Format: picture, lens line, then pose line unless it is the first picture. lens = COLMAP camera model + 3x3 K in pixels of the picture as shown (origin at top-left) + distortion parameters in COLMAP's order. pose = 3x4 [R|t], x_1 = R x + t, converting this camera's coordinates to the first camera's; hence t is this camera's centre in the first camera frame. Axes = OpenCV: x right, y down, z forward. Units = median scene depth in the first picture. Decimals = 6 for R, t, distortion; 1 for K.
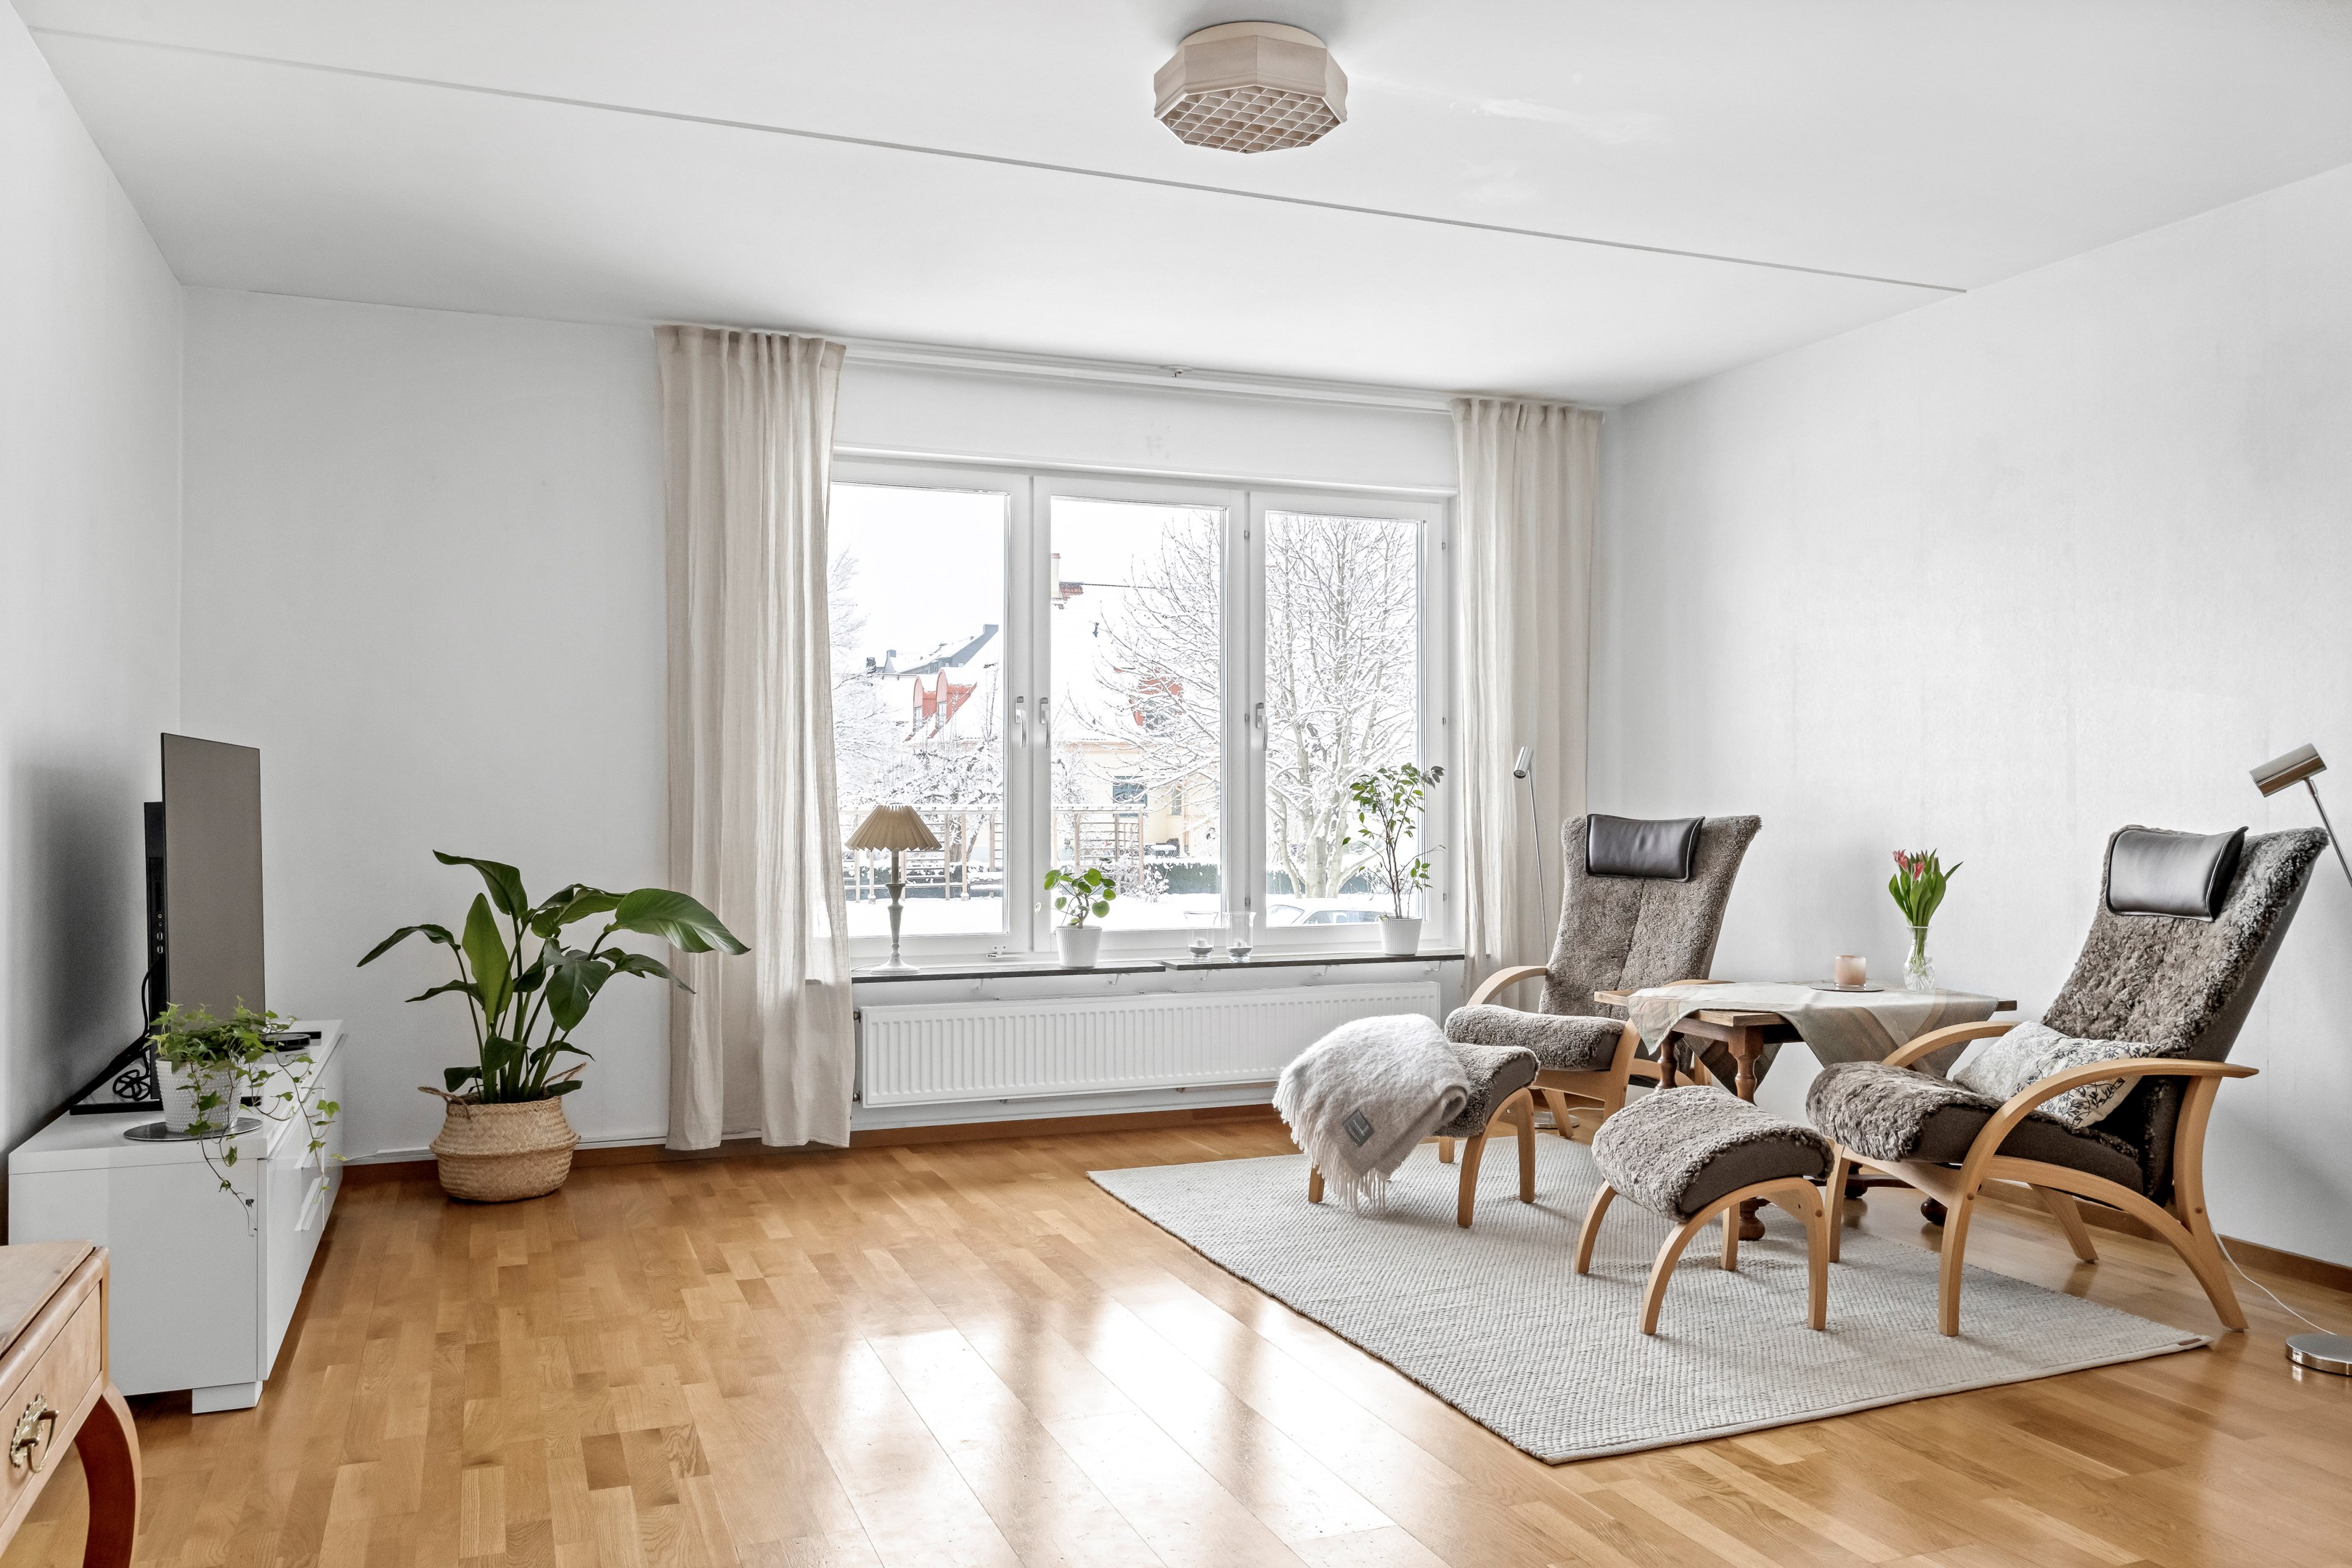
lens RADIAL K [[1730.9, 0, 1225.7], [0, 1730.9, 793.8], [0, 0, 1]] dist [-0.017354, 0.012673]
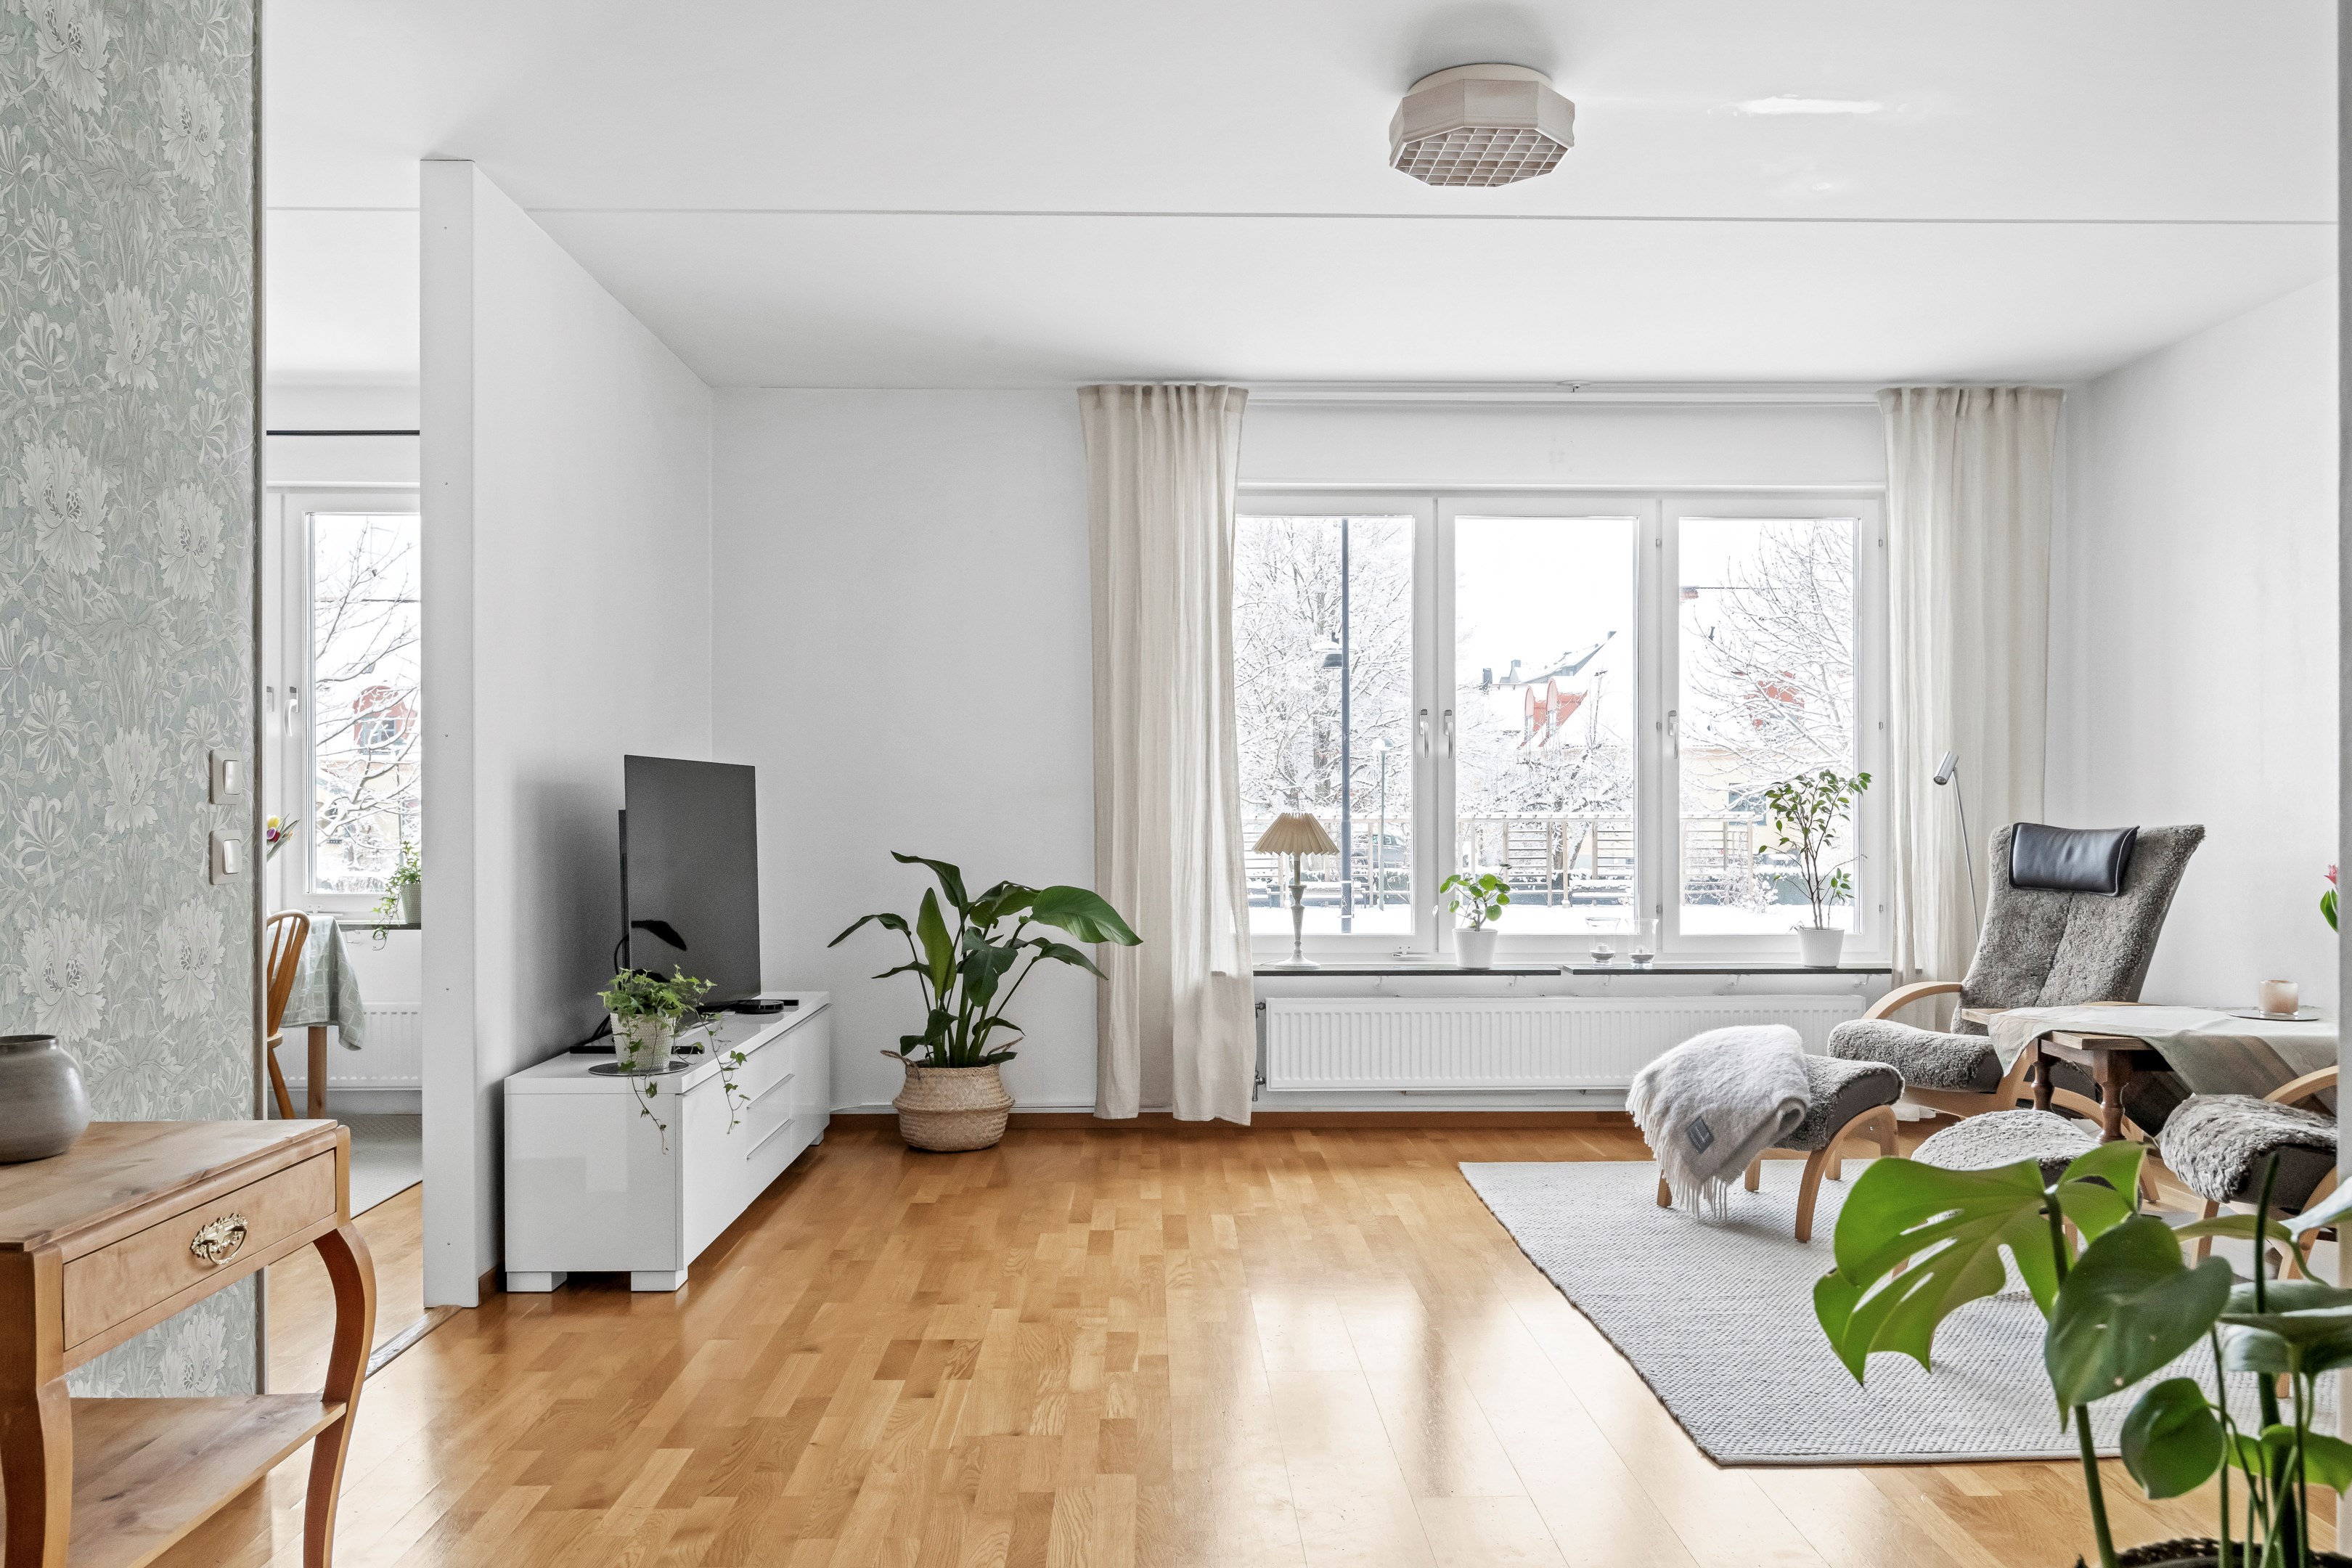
lens RADIAL K [[1730.9, 0, 1279.5], [0, 1730.9, 827.8], [0, 0, 1]] dist [-0.017354, 0.012673]
pose [[0.941543, 0.003684, -0.336873, 0.181495], [0.001385, 0.999889, 0.014805, -0.000037], [0.336890, -0.014406, 0.941434, -0.022023]]
